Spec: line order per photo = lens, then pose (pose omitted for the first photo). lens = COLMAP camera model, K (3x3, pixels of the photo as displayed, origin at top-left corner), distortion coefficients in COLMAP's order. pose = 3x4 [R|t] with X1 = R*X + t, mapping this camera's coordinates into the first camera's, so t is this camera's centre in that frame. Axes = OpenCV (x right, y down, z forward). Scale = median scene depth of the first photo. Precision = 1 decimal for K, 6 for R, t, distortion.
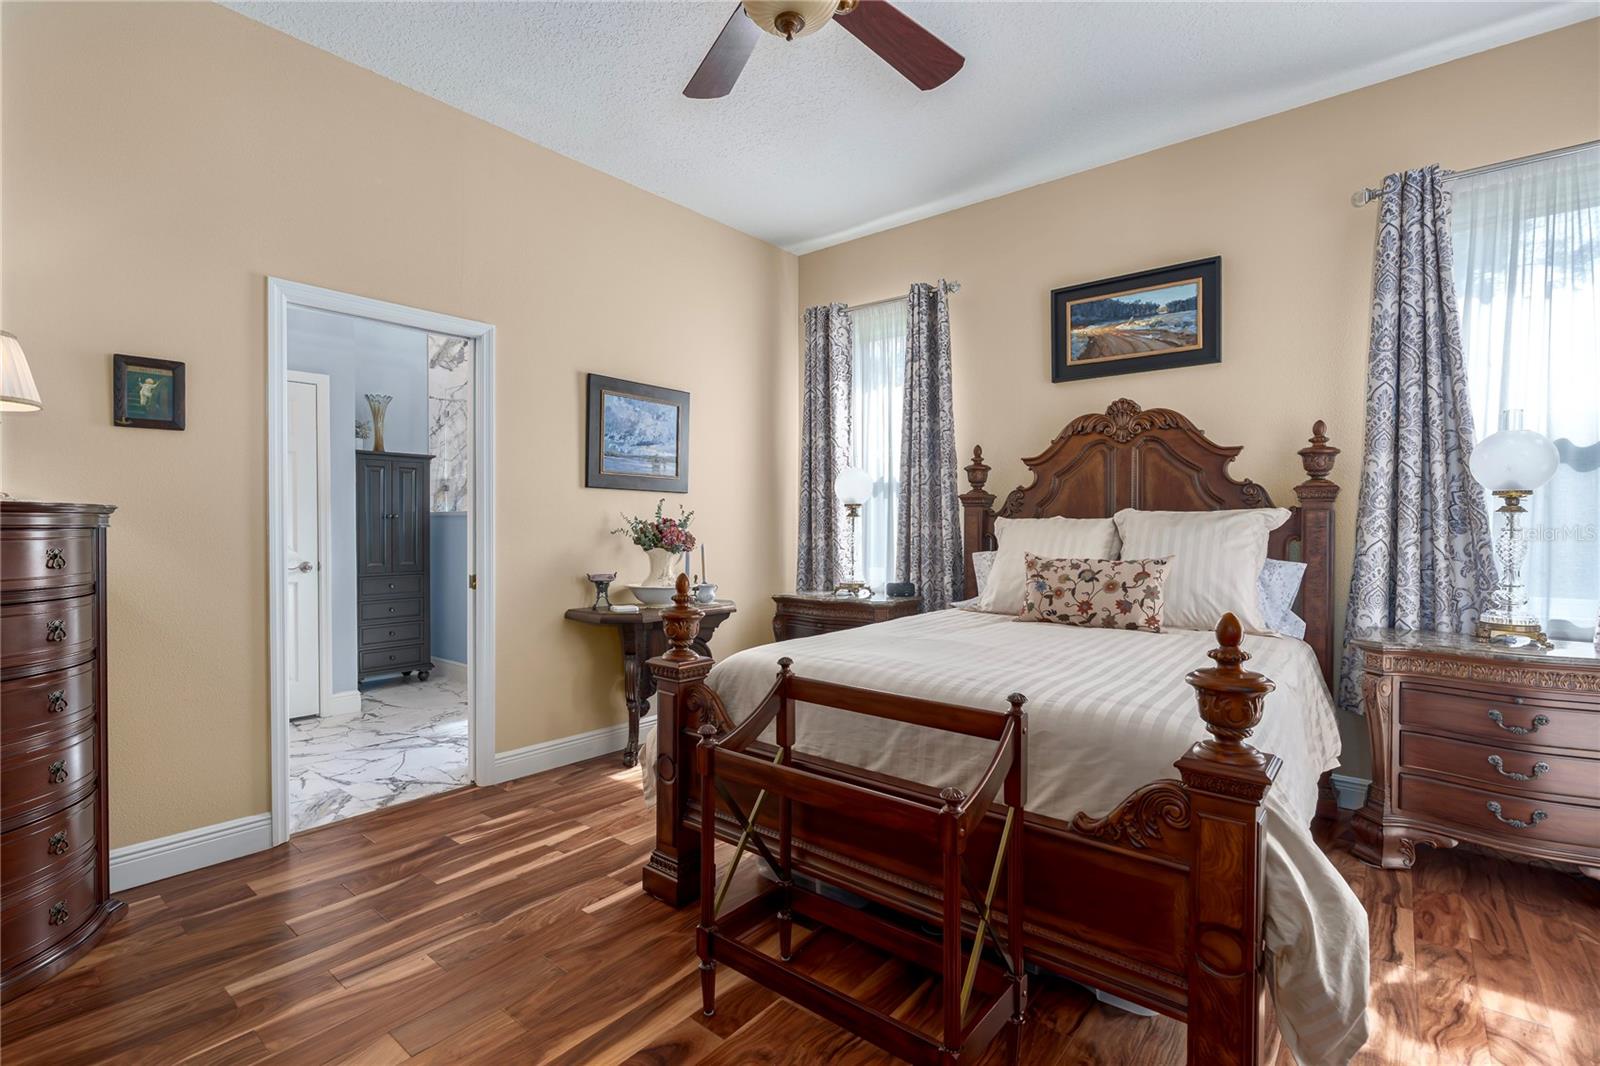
lens RADIAL K [[735.9, 0, 793.1], [0, 735.9, 531.9], [0, 0, 1]] dist [-0.009541, 0.003031]
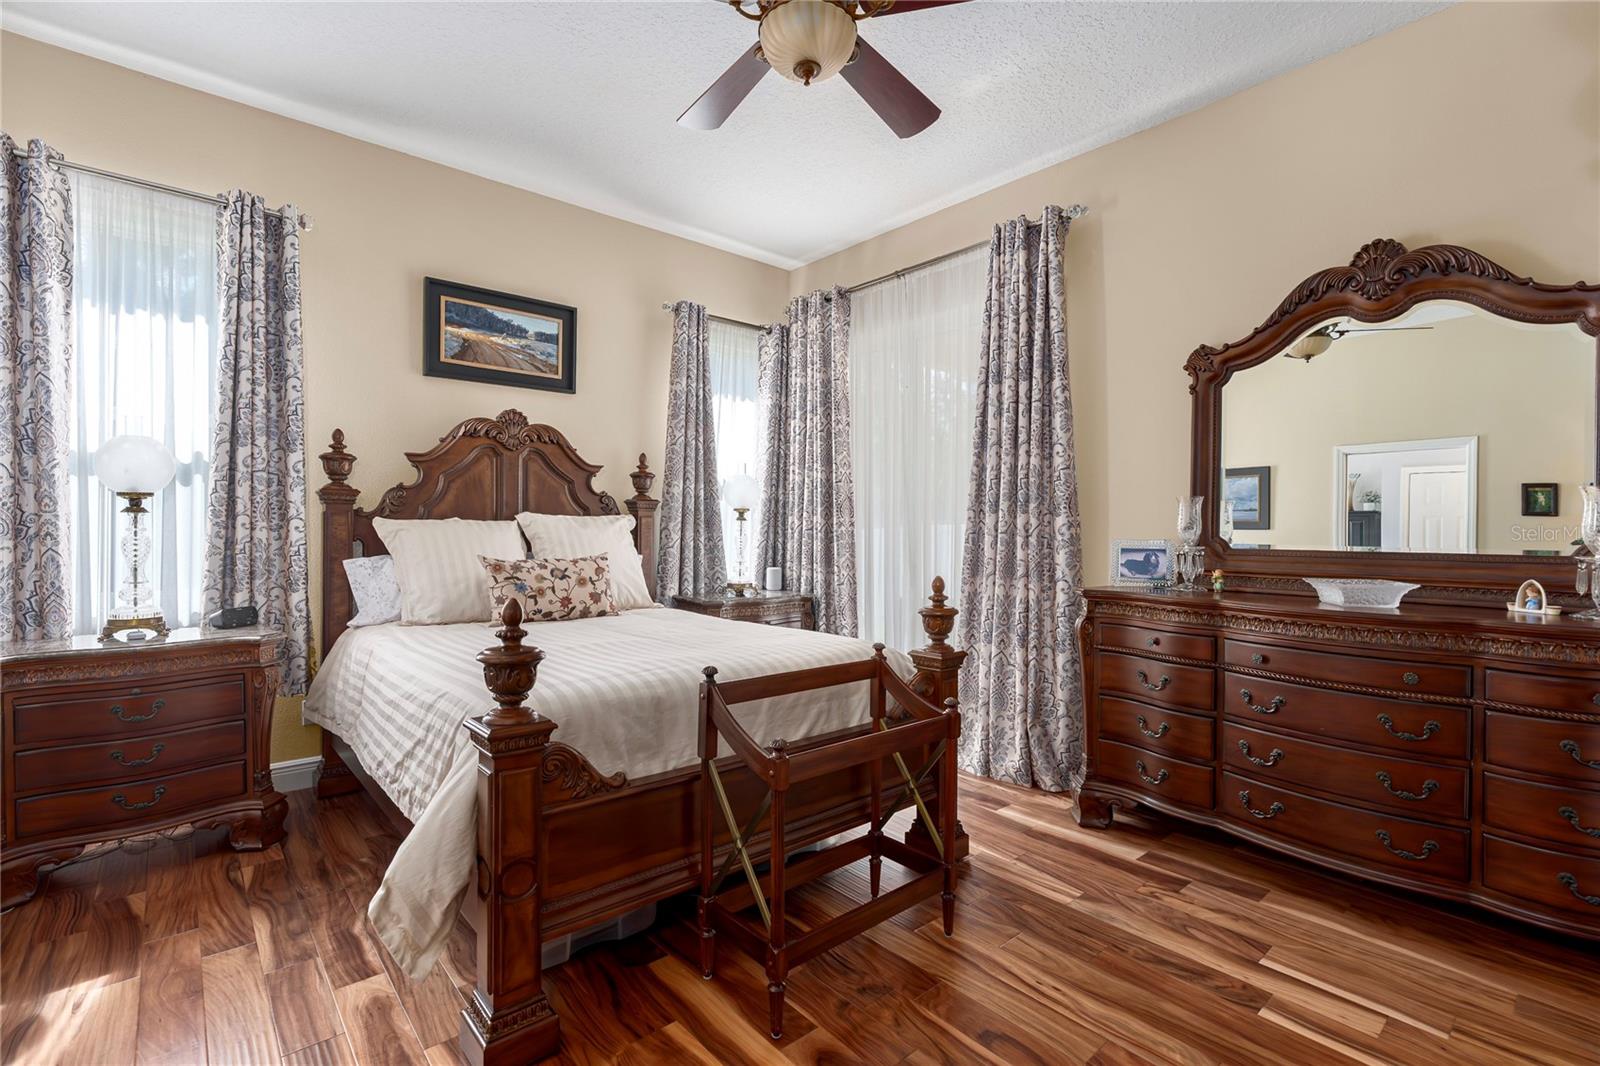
lens RADIAL K [[735.9, 0, 785.1], [0, 735.9, 535.2], [0, 0, 1]] dist [-0.009541, 0.003031]
pose [[0.161860, -0.014298, 0.986710, -0.558941], [0.003203, 0.999897, 0.013964, -0.010997], [-0.986808, 0.000900, 0.161890, 0.437845]]
